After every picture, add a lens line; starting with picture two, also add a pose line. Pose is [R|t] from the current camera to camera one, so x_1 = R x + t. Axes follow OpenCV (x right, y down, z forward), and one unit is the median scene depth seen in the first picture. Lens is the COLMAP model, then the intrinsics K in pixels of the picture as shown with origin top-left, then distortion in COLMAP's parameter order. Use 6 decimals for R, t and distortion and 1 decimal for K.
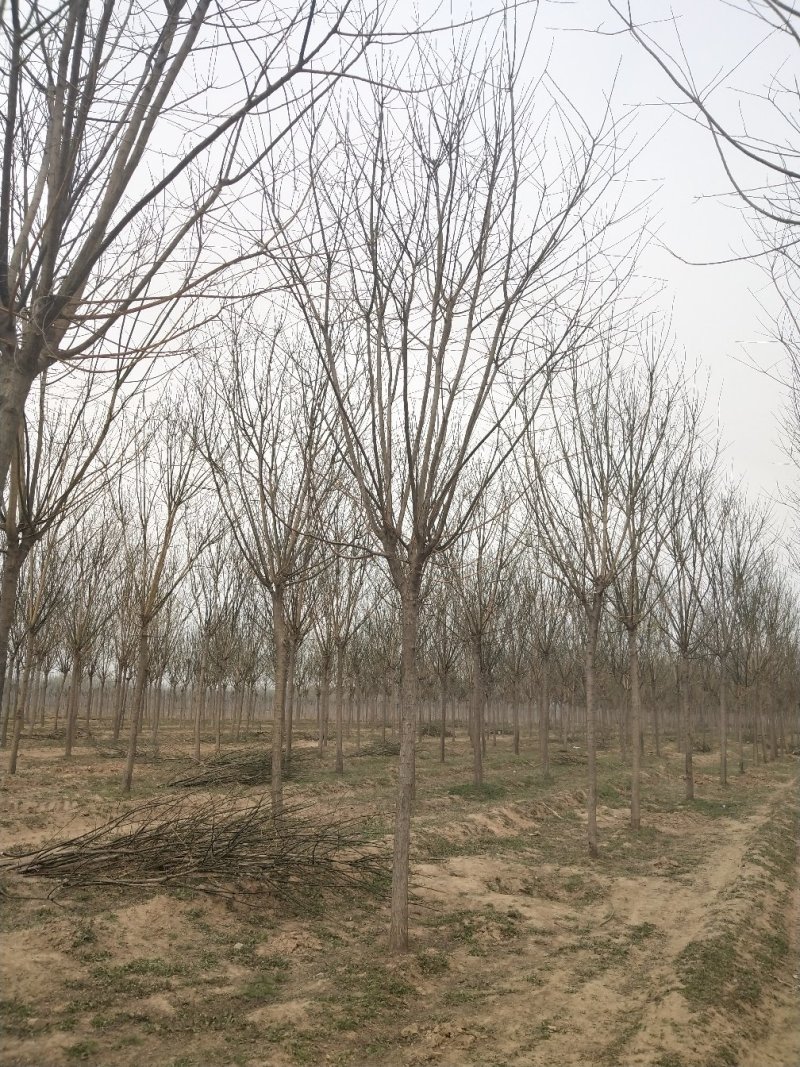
lens RADIAL K [[907.9, 0, 407.0], [0, 907.9, 533.5], [0, 0, 1]] dist [0.095686, 0.024481]
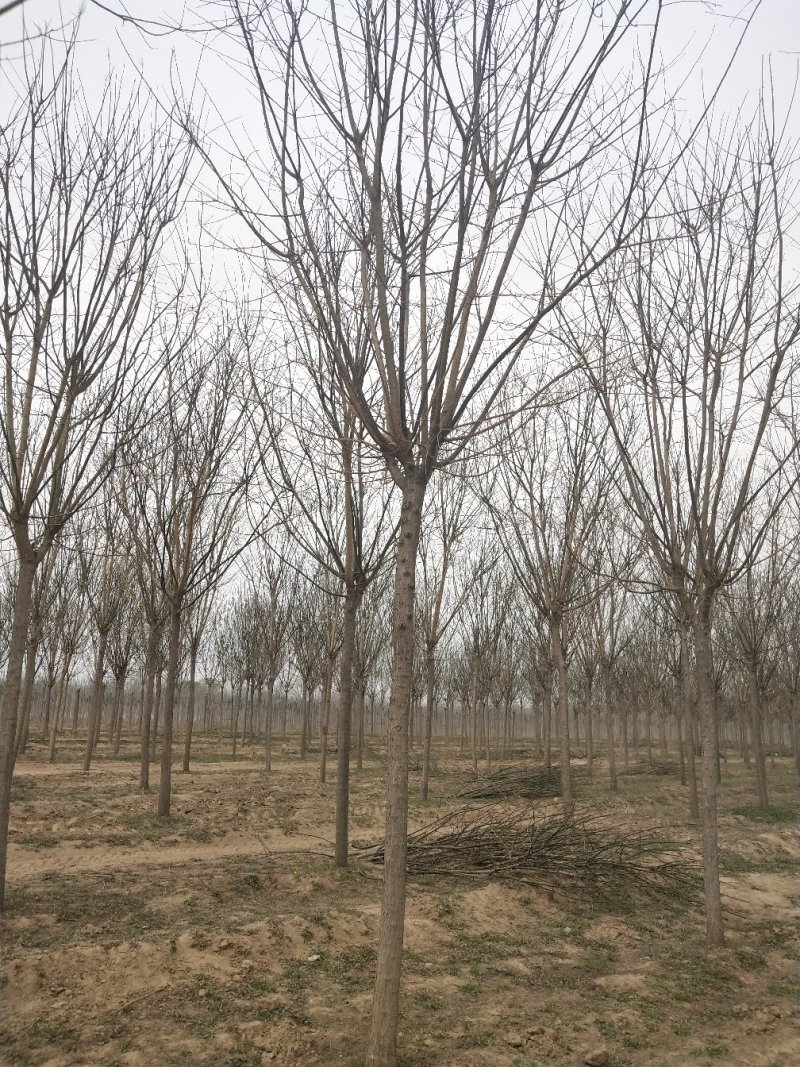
lens RADIAL K [[907.9, 0, 407.0], [0, 907.9, 533.5], [0, 0, 1]] dist [0.095686, 0.024481]
pose [[0.963864, -0.060974, -0.259324, -0.040985], [0.055917, 0.998075, -0.026841, -0.029902], [0.260462, 0.011370, 0.965417, -0.169387]]
